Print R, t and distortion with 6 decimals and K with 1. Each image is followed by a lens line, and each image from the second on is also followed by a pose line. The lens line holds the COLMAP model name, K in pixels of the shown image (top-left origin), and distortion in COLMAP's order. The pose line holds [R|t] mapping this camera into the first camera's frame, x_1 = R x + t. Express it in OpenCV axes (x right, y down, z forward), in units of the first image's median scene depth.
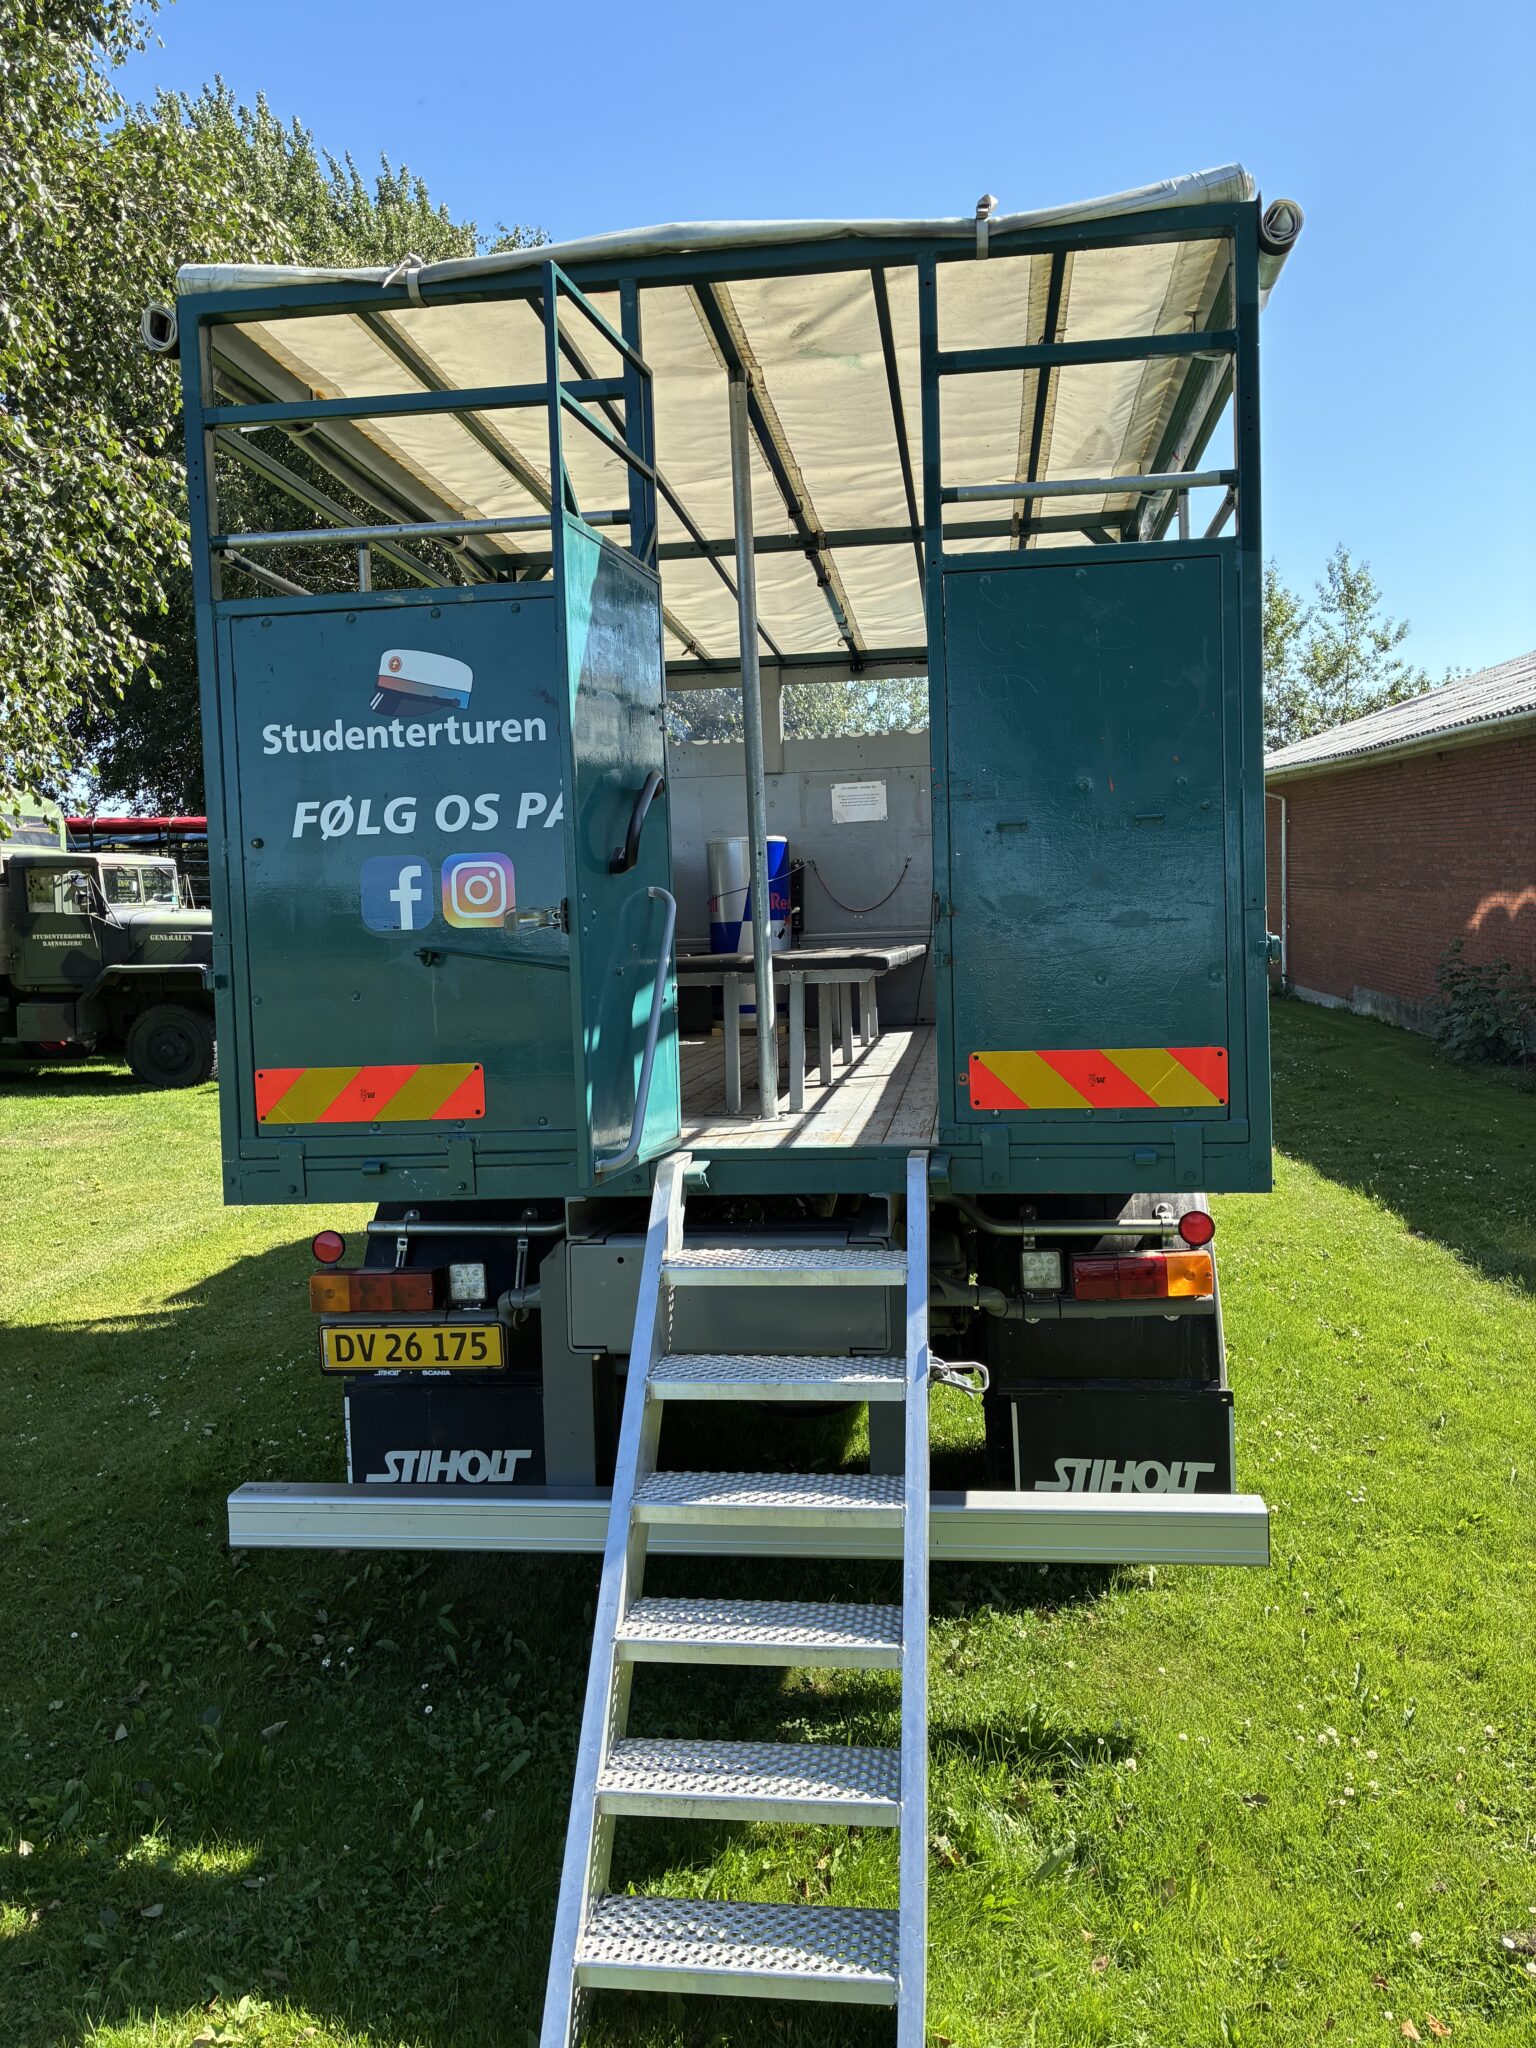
lens RADIAL K [[1610.1, 0, 768.0], [0, 1610.1, 1024.0], [0, 0, 1]] dist [0.016944, -0.006391]
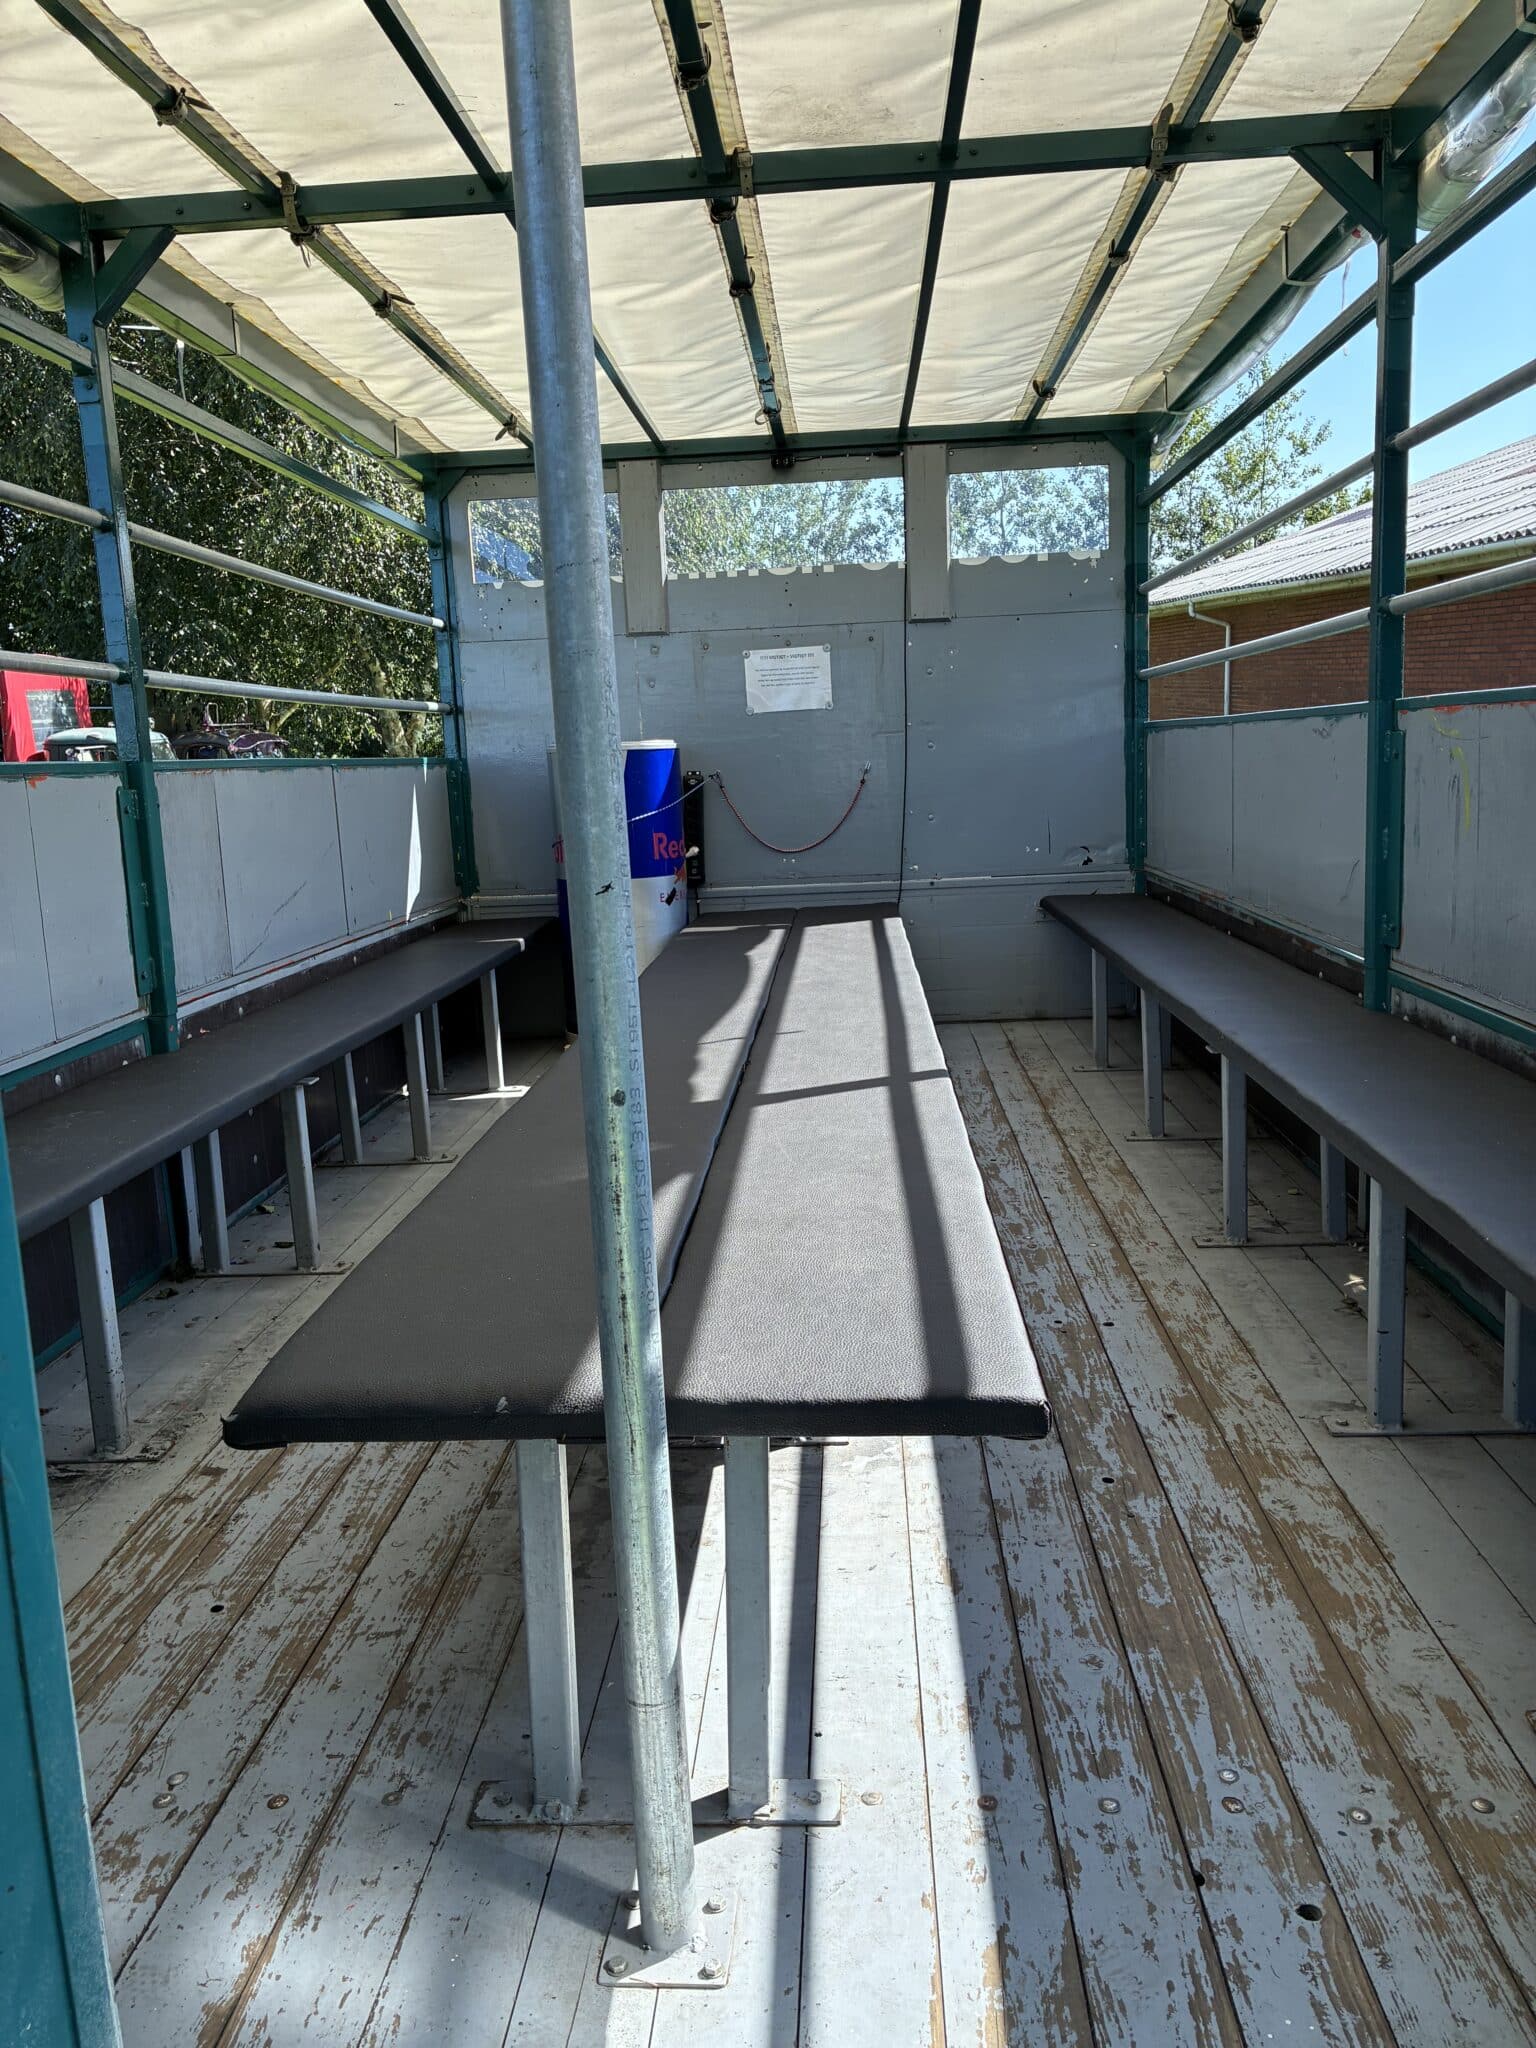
lens RADIAL K [[1610.1, 0, 768.0], [0, 1610.1, 1024.0], [0, 0, 1]] dist [0.016944, -0.006391]
pose [[0.997350, -0.021619, 0.069466, 0.001271], [0.013770, 0.993664, 0.111541, -0.073785], [-0.071437, -0.110289, 0.991329, 0.351817]]
